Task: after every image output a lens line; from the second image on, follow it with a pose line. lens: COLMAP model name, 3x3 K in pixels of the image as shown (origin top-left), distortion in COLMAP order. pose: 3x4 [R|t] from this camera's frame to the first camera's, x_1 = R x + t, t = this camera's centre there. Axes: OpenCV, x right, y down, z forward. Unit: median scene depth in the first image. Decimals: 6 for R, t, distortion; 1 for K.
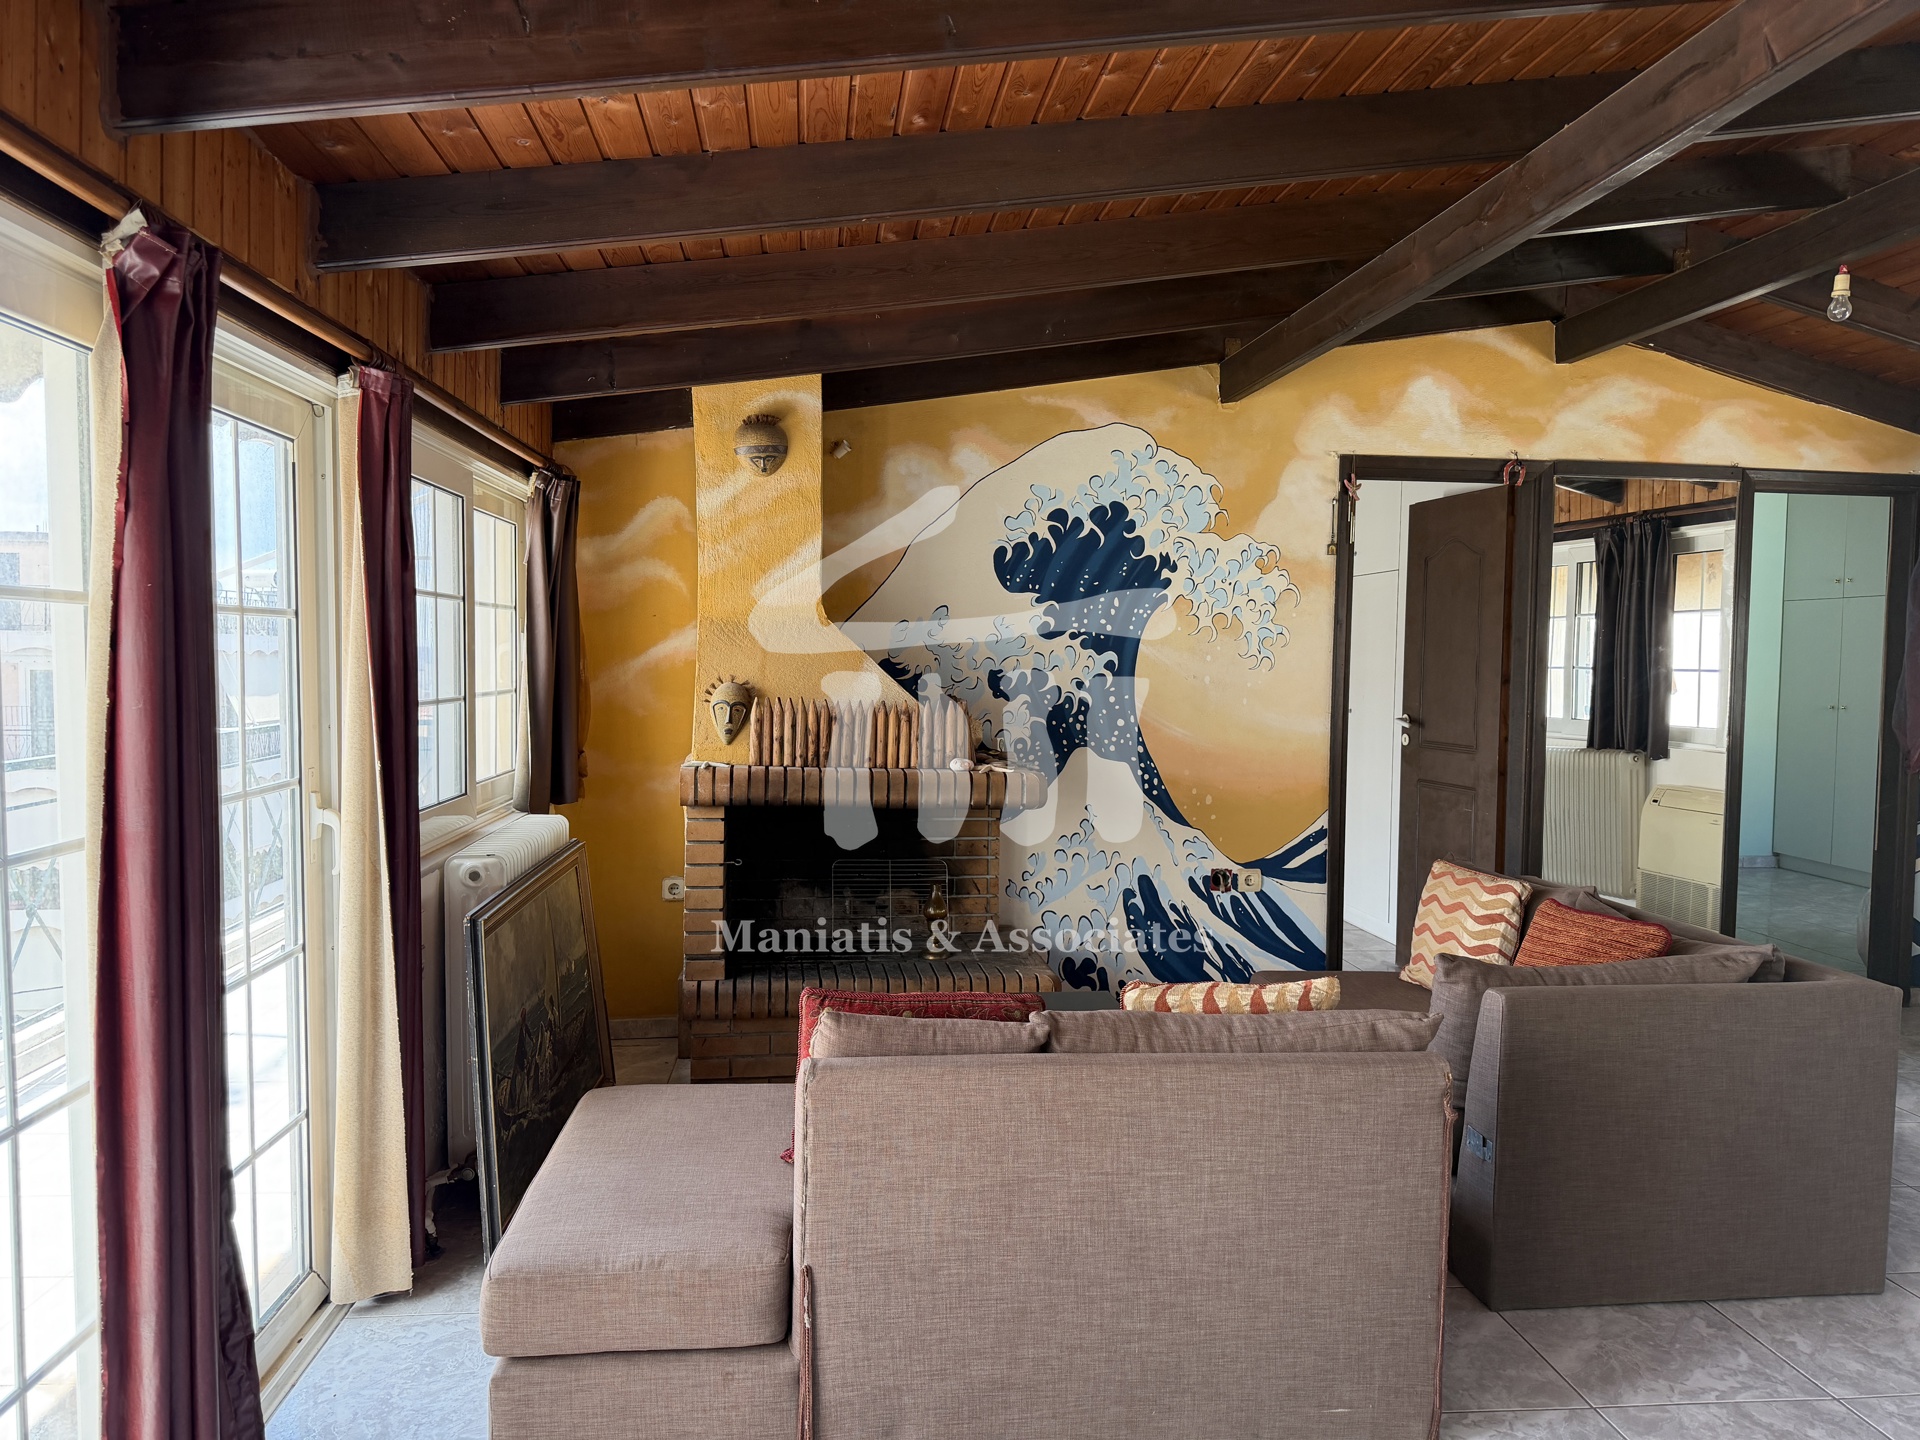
lens RADIAL K [[1365.0, 0, 965.8], [0, 1365.0, 719.0], [0, 0, 1]] dist [0.064540, -0.073374]
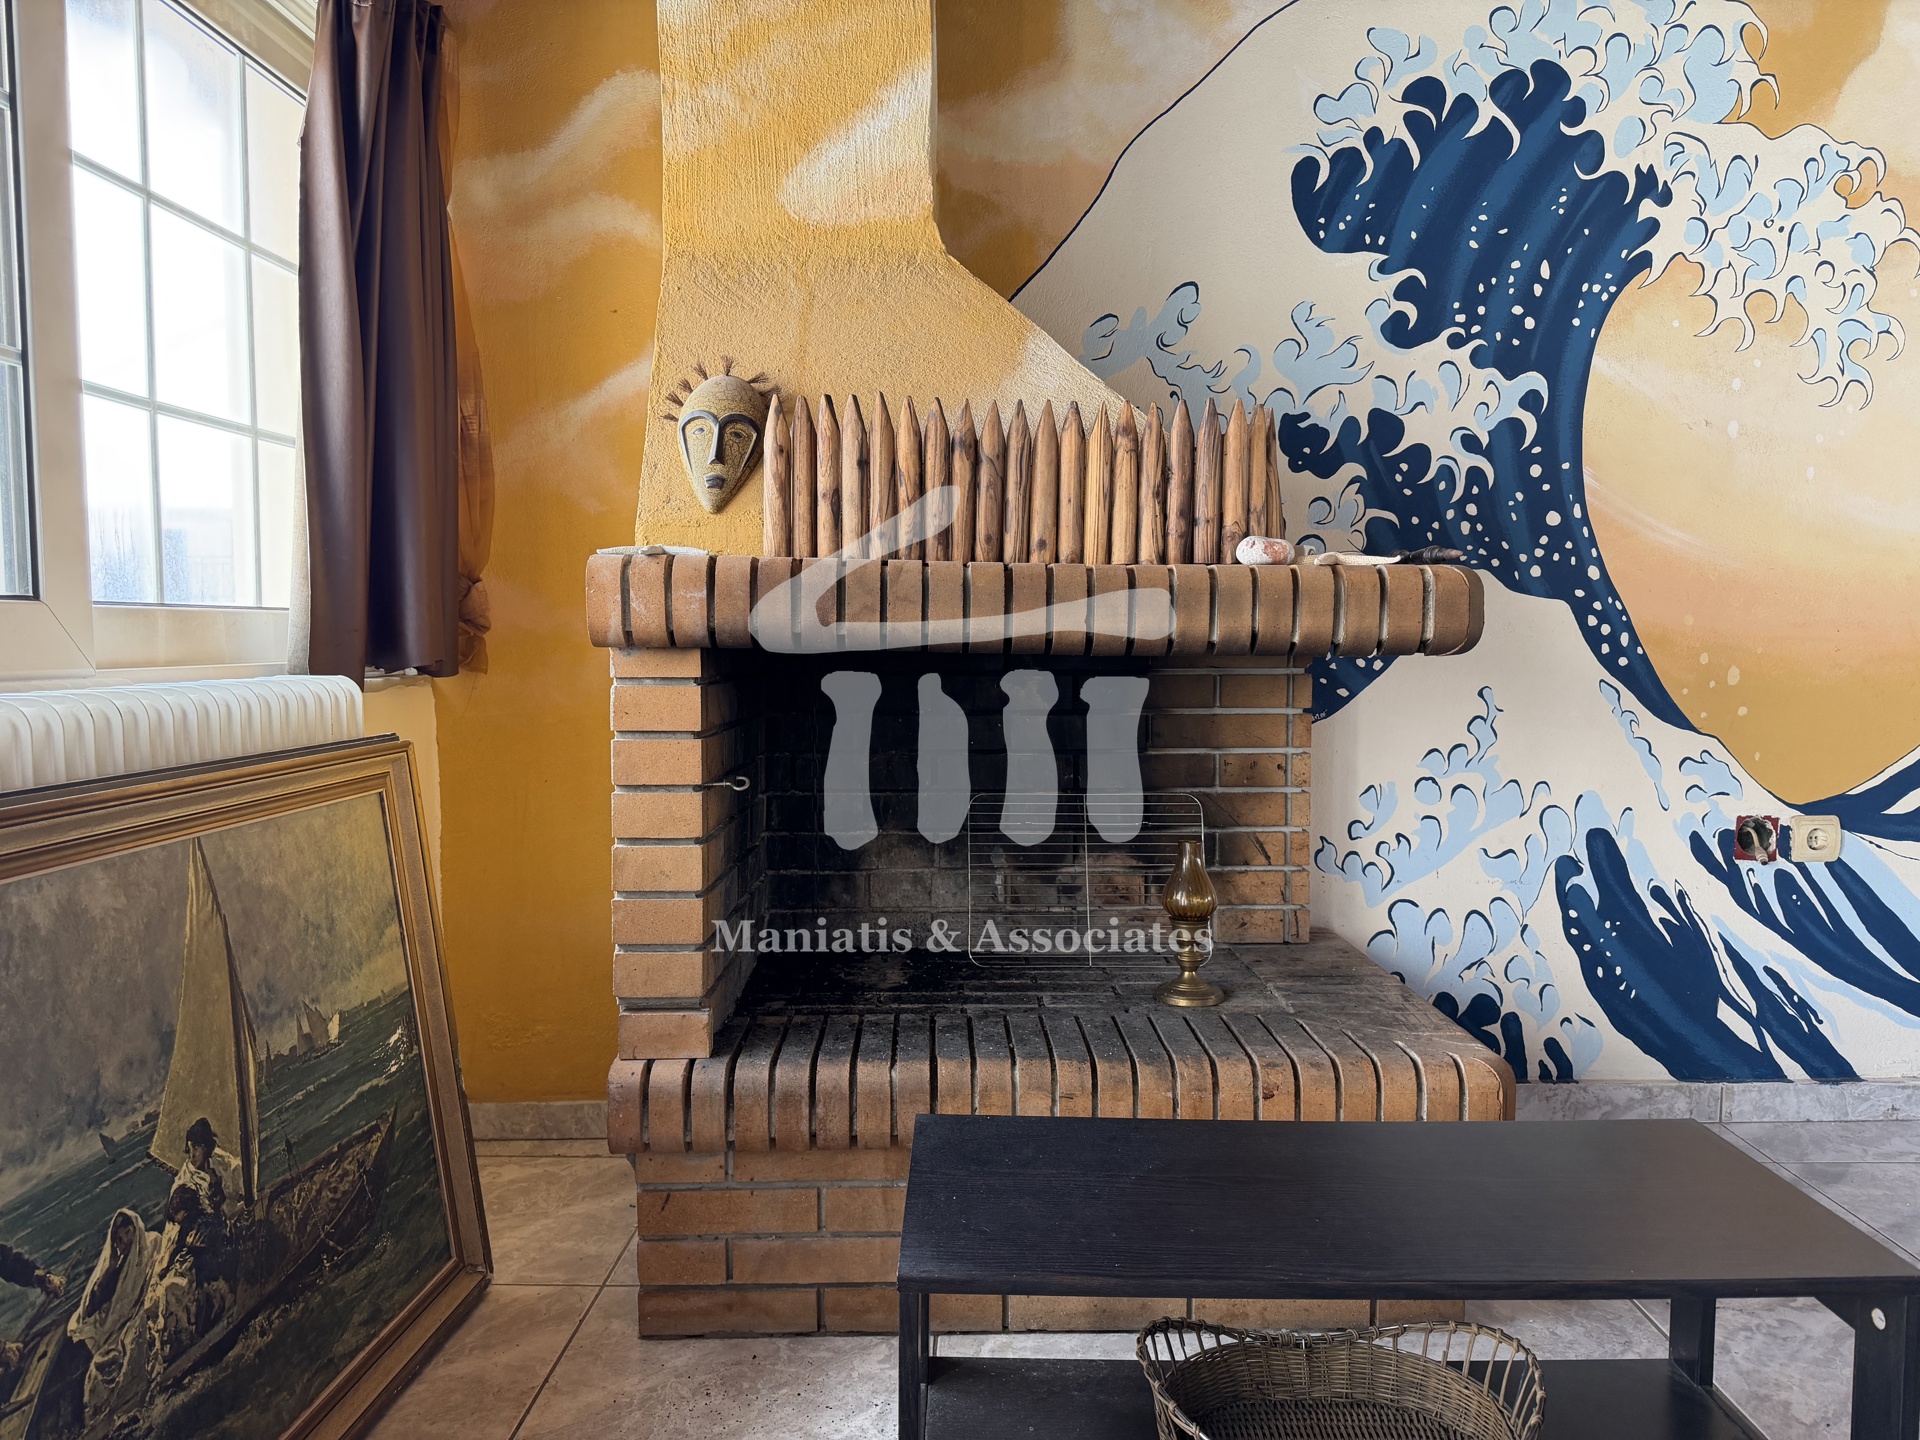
lens RADIAL K [[1438.2, 0, 961.7], [0, 1438.2, 726.2], [0, 0, 1]] dist [-0.002835, -0.007366]
pose [[0.992099, -0.008635, -0.125156, -0.033847], [0.011666, 0.999656, 0.023507, 0.063173], [0.124910, -0.024782, 0.991859, 0.463264]]
